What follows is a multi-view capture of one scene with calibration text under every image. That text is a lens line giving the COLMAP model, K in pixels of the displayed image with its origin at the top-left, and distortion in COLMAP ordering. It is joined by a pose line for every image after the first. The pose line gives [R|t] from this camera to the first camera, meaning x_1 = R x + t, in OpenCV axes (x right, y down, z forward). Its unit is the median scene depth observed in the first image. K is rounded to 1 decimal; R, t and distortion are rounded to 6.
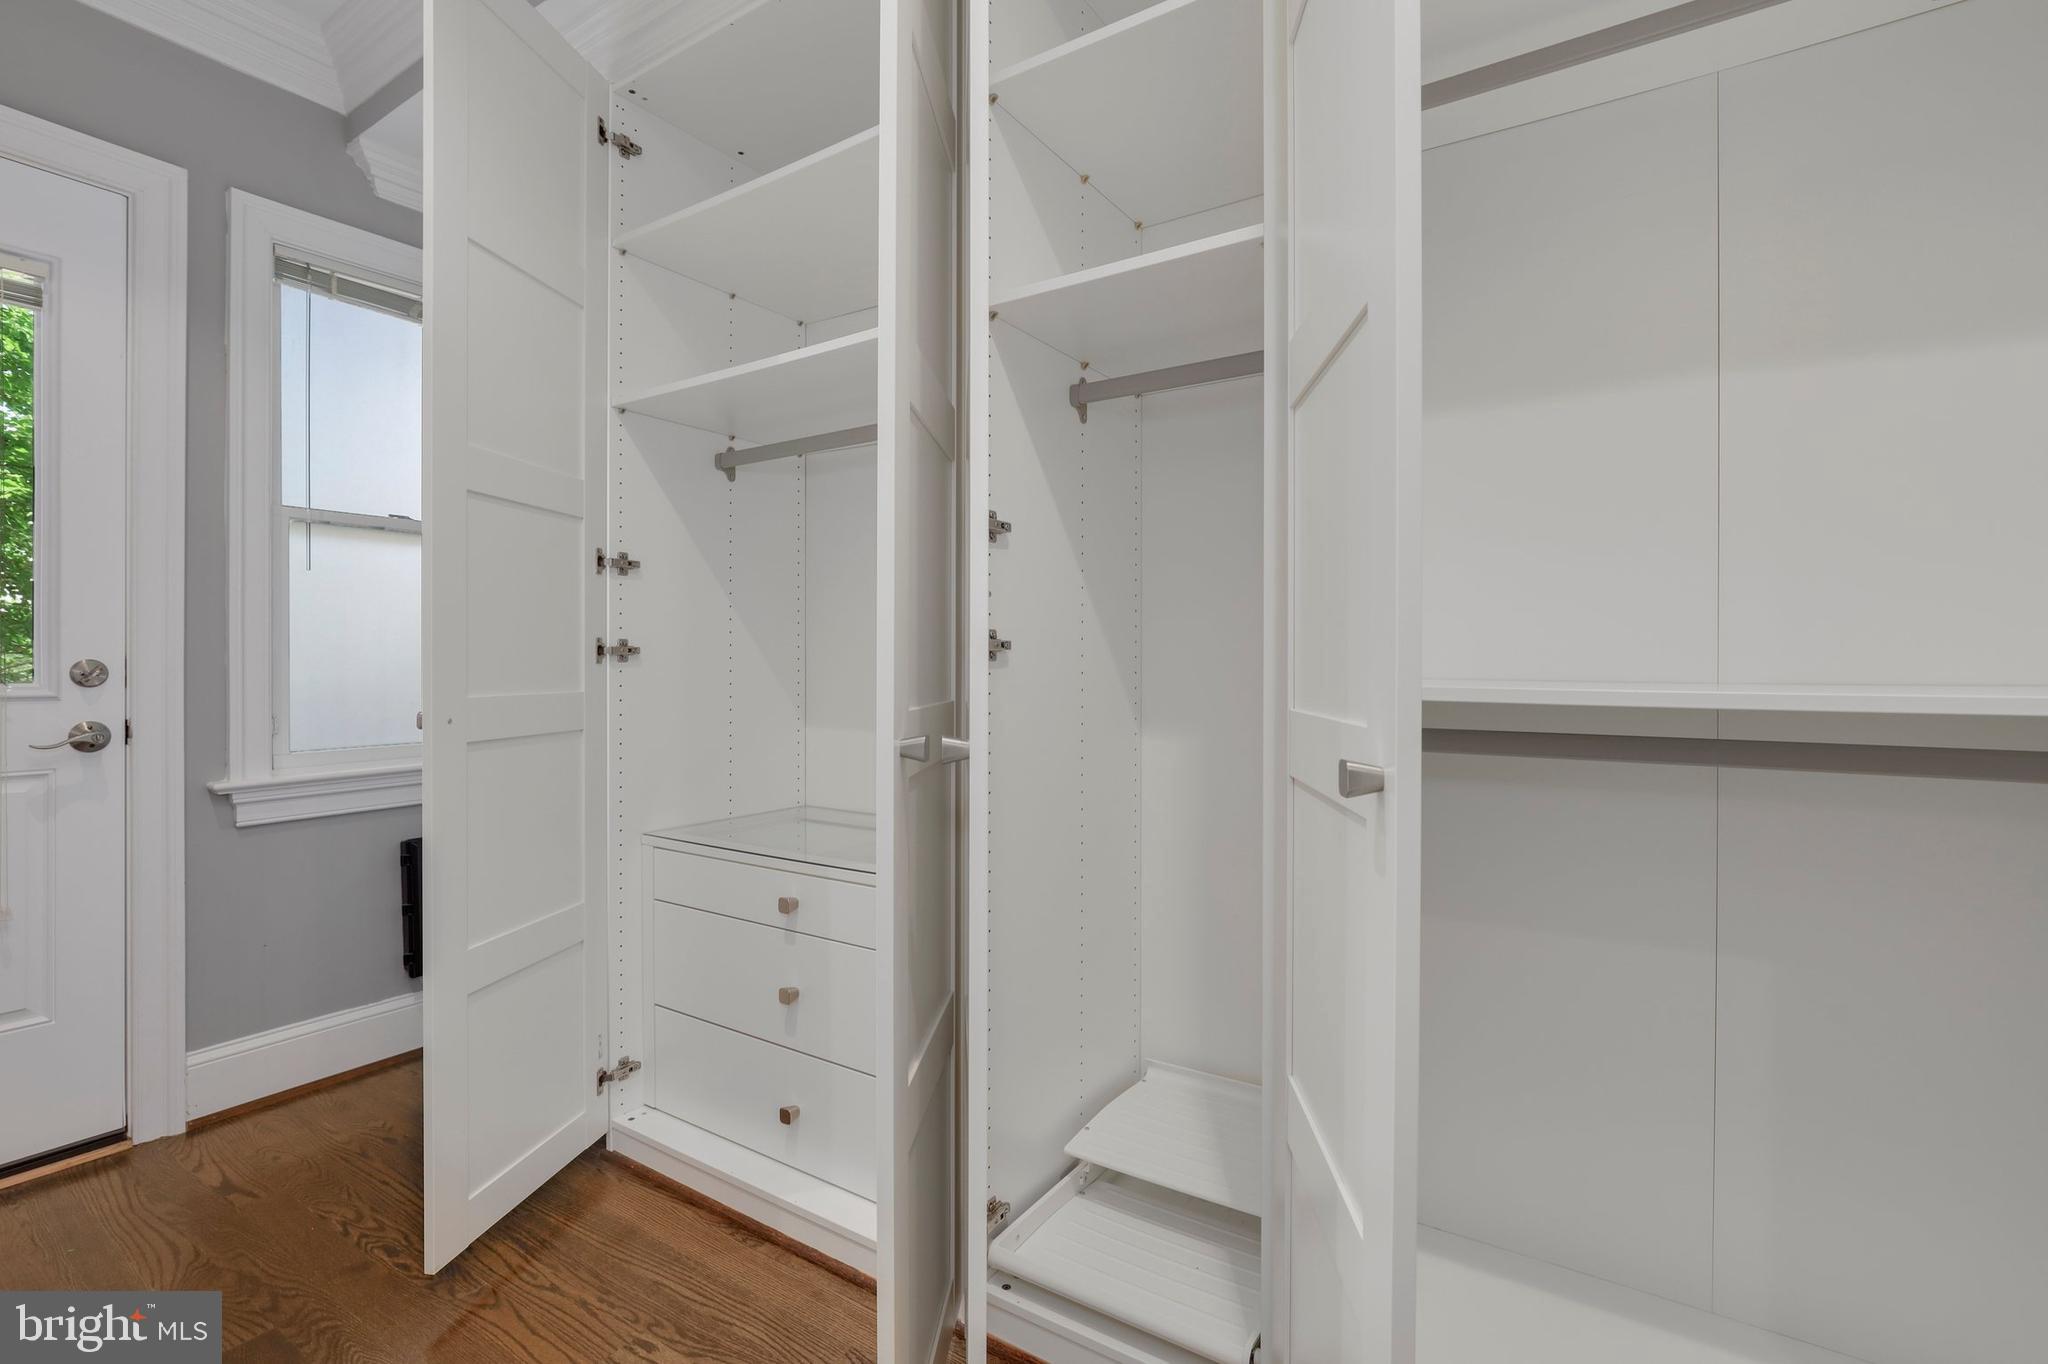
lens RADIAL K [[942.7, 0, 1033.8], [0, 942.7, 669.4], [0, 0, 1]] dist [-0.011535, 0.004821]
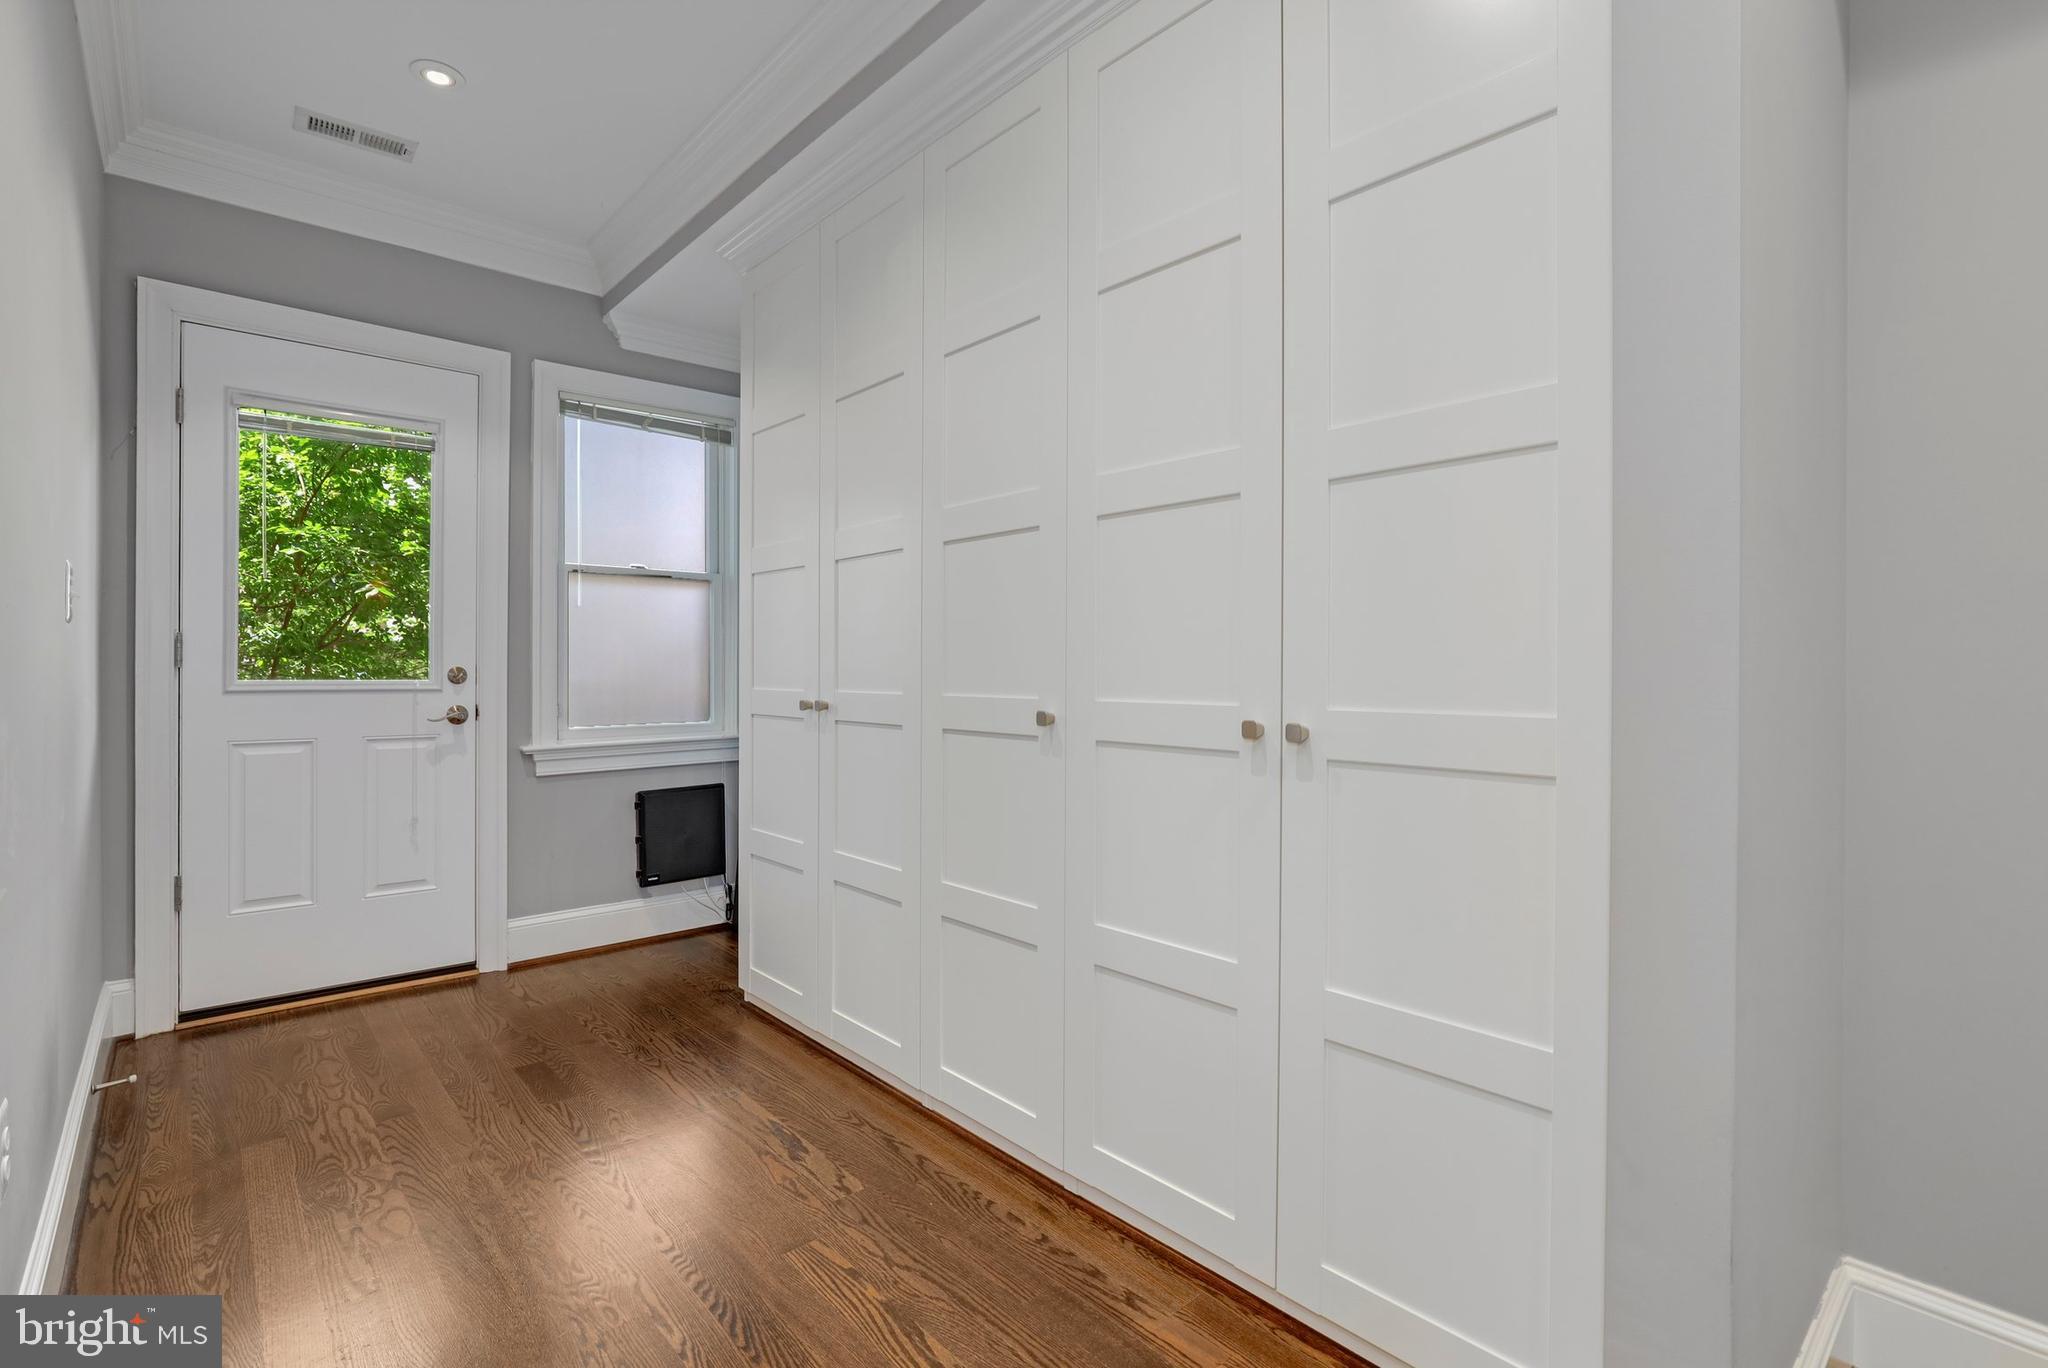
lens RADIAL K [[942.7, 0, 1019.9], [0, 942.7, 674.1], [0, 0, 1]] dist [-0.011535, 0.004821]
pose [[0.967663, 0.005251, -0.252193, 0.307452], [-0.004848, 0.999986, 0.002216, -0.005718], [0.252201, -0.000922, 0.967674, -0.293010]]
